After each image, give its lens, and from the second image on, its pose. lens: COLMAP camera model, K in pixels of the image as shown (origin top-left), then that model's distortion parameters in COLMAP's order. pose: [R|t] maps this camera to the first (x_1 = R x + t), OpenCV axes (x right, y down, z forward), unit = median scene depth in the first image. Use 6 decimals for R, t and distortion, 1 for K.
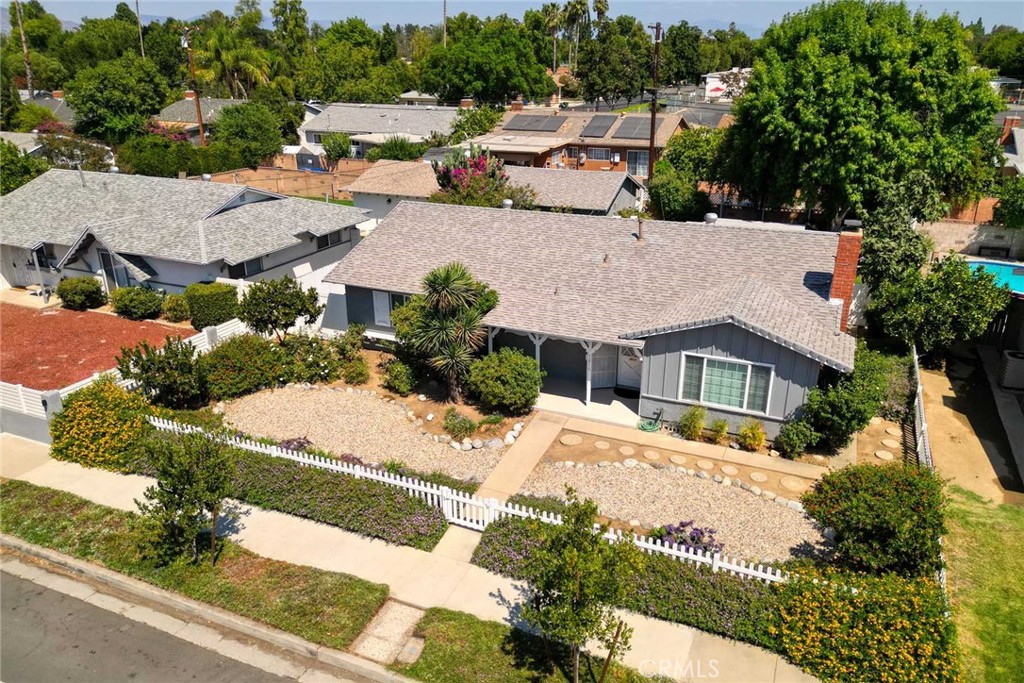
lens RADIAL K [[749.2, 0, 512.0], [0, 749.2, 341.5], [0, 0, 1]] dist [0.073860, -0.095465]
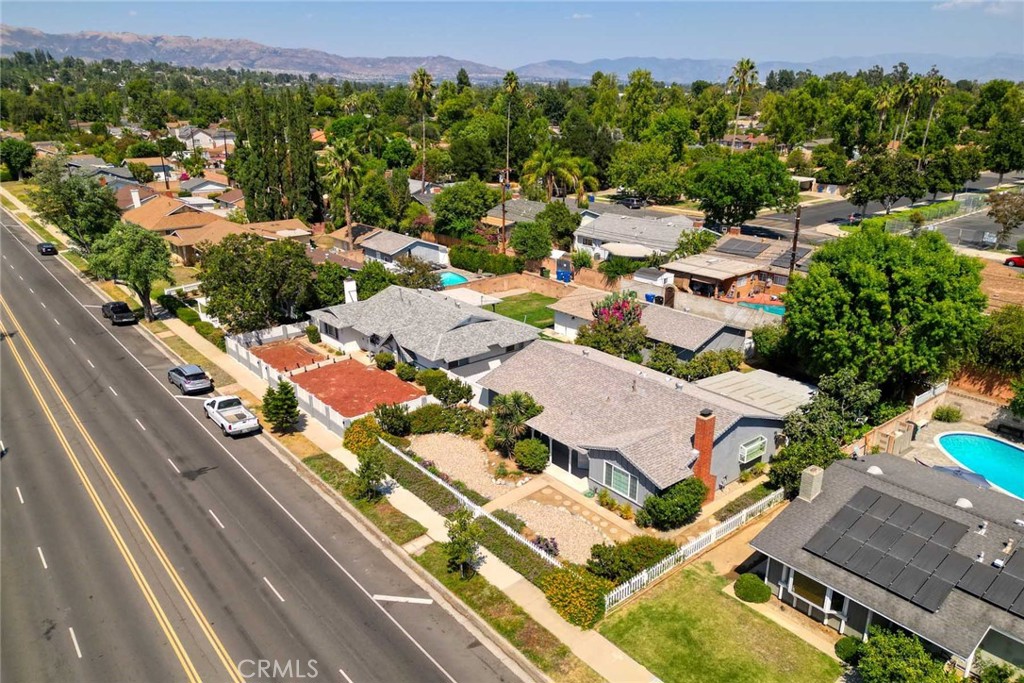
lens RADIAL K [[749.2, 0, 512.0], [0, 749.2, 341.5], [0, 0, 1]] dist [0.073860, -0.095465]
pose [[0.885800, 0.147832, -0.439891, 0.663617], [-0.160129, 0.987053, 0.009265, -0.216516], [0.435566, 0.062232, 0.898003, -0.701285]]
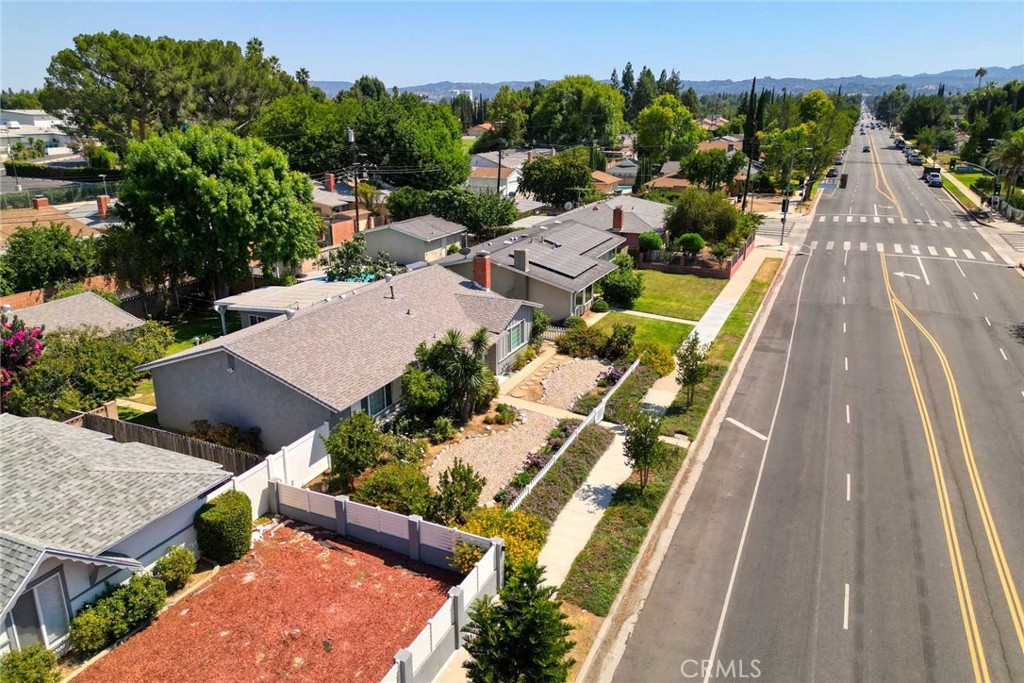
lens RADIAL K [[749.2, 0, 512.0], [0, 749.2, 341.5], [0, 0, 1]] dist [0.073860, -0.095465]
pose [[-0.001039, -0.297612, 0.954686, -1.224132], [0.354405, 0.892610, 0.278646, -0.383247], [-0.935091, 0.338636, 0.104548, 0.608708]]
